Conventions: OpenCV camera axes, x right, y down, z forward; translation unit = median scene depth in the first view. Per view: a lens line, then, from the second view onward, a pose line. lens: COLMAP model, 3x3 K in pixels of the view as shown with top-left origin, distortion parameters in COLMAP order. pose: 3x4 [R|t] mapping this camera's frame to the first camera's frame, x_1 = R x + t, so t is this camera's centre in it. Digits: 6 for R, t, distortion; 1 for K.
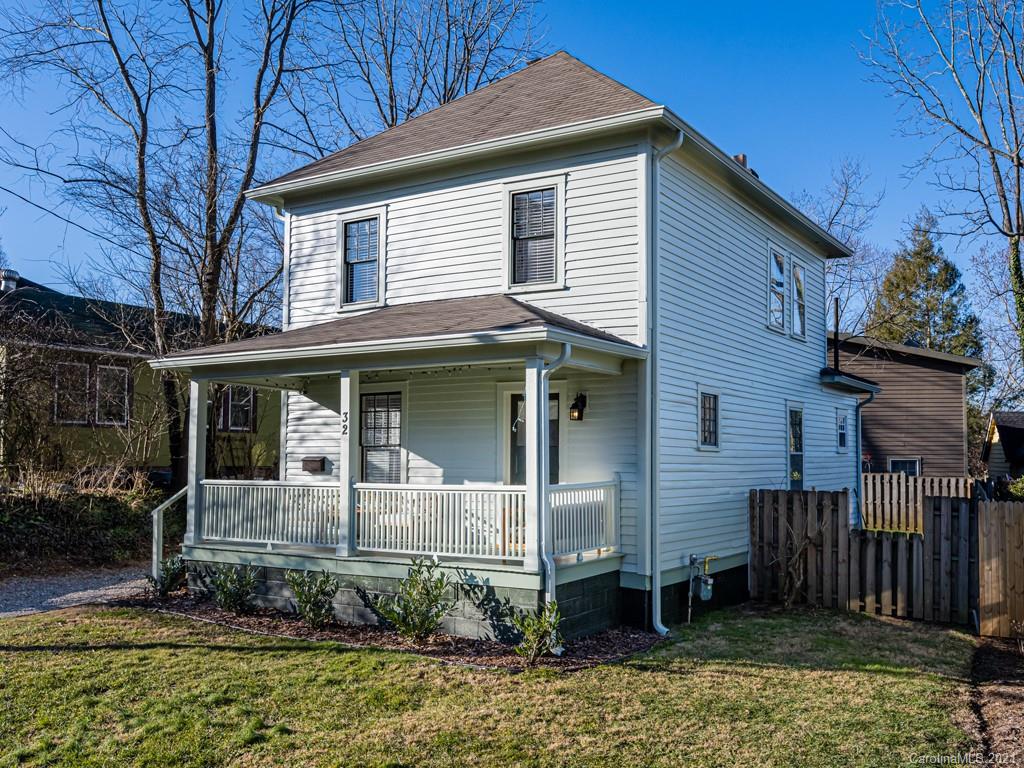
lens RADIAL K [[934.8, 0, 579.4], [0, 934.8, 390.9], [0, 0, 1]] dist [-0.012549, 0.000000]
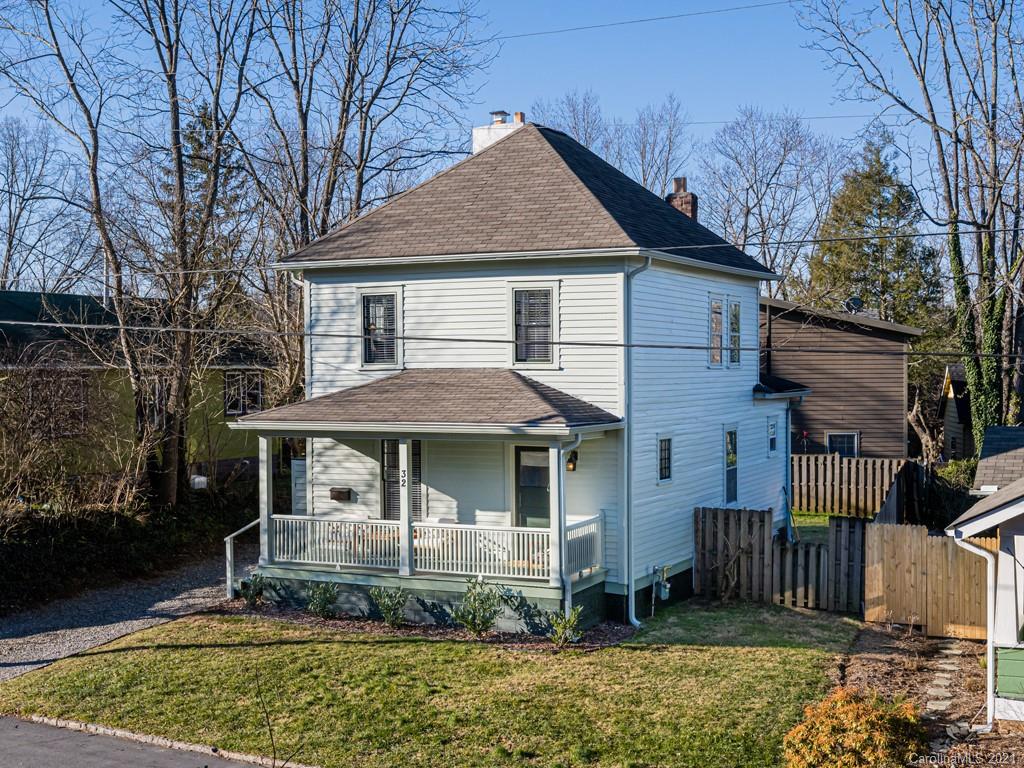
lens RADIAL K [[1306.9, 0, 511.1], [0, 1306.9, 384.6], [0, 0, 1]] dist [-0.021839, 0.000000]
pose [[0.997891, -0.011220, 0.063931, -0.191599], [0.006208, 0.996929, 0.078070, -0.220181], [-0.064611, -0.077509, 0.994896, -0.785548]]
